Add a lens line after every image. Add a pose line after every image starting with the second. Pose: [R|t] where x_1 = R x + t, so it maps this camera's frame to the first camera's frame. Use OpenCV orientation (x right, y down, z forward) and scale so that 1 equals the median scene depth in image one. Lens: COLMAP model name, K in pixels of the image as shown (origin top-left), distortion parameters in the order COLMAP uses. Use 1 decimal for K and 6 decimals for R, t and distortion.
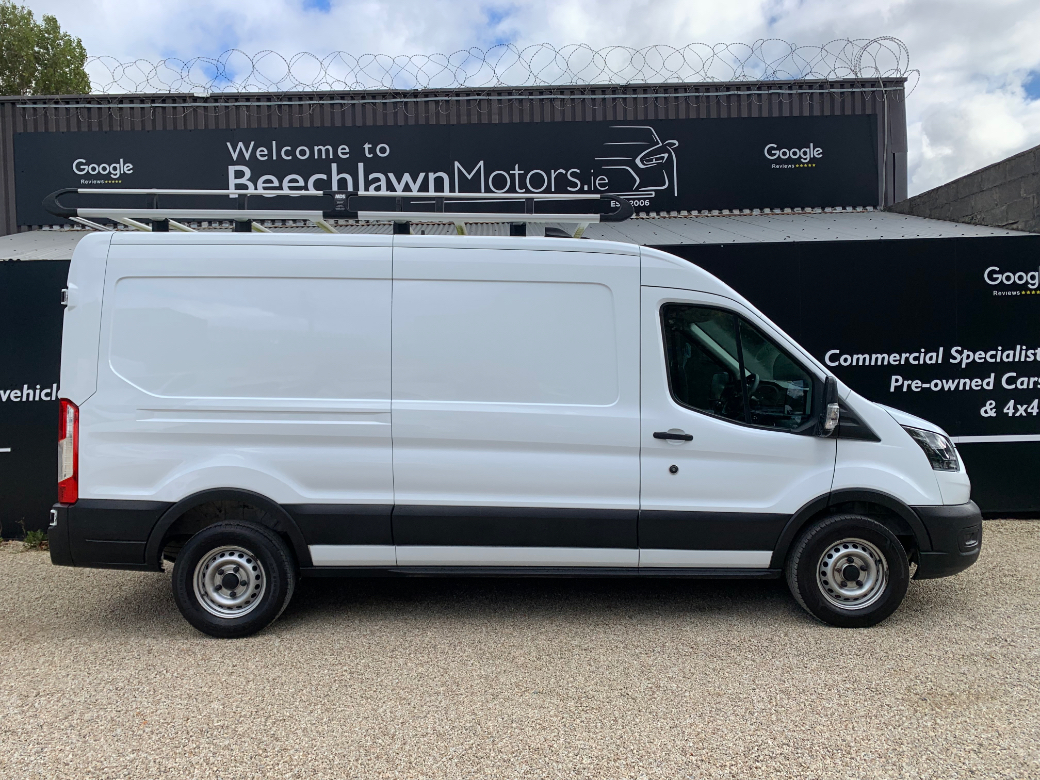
lens RADIAL K [[806.1, 0, 522.7], [0, 806.1, 395.3], [0, 0, 1]] dist [0.012135, -0.020856]
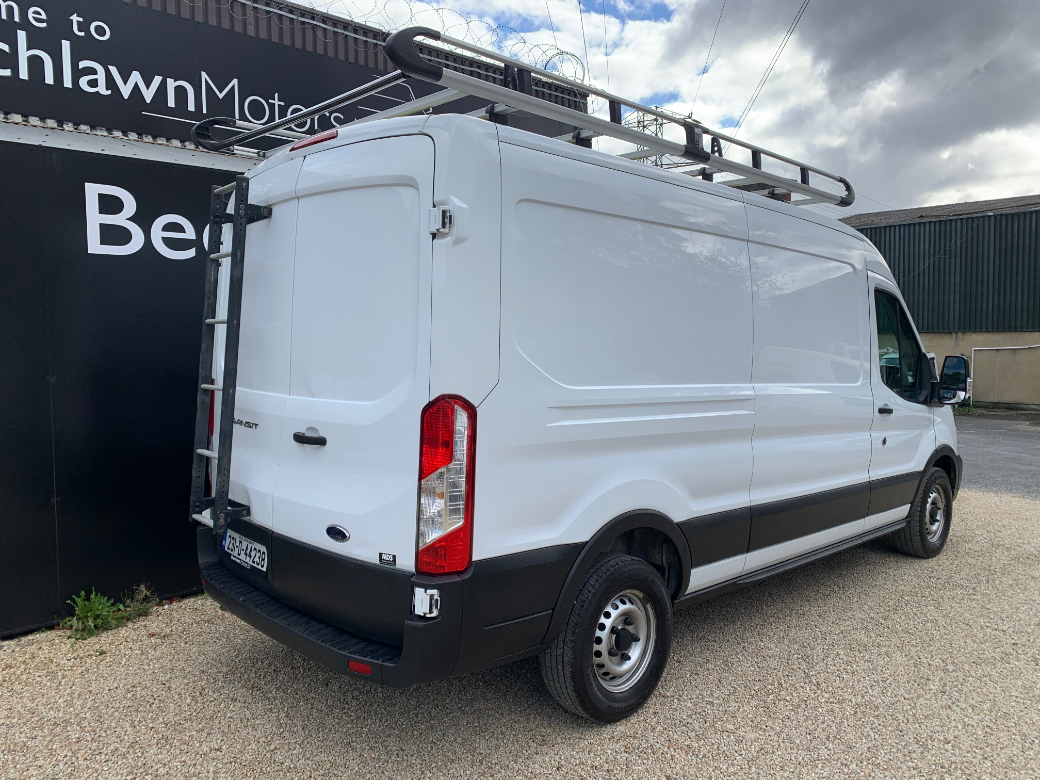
lens RADIAL K [[806.1, 0, 519.7], [0, 806.1, 383.5], [0, 0, 1]] dist [0.012135, -0.020856]
pose [[0.727620, -0.022717, 0.685604, -0.608574], [0.010289, 0.999700, 0.022205, -0.010882], [-0.685903, -0.009102, 0.727636, 0.354964]]
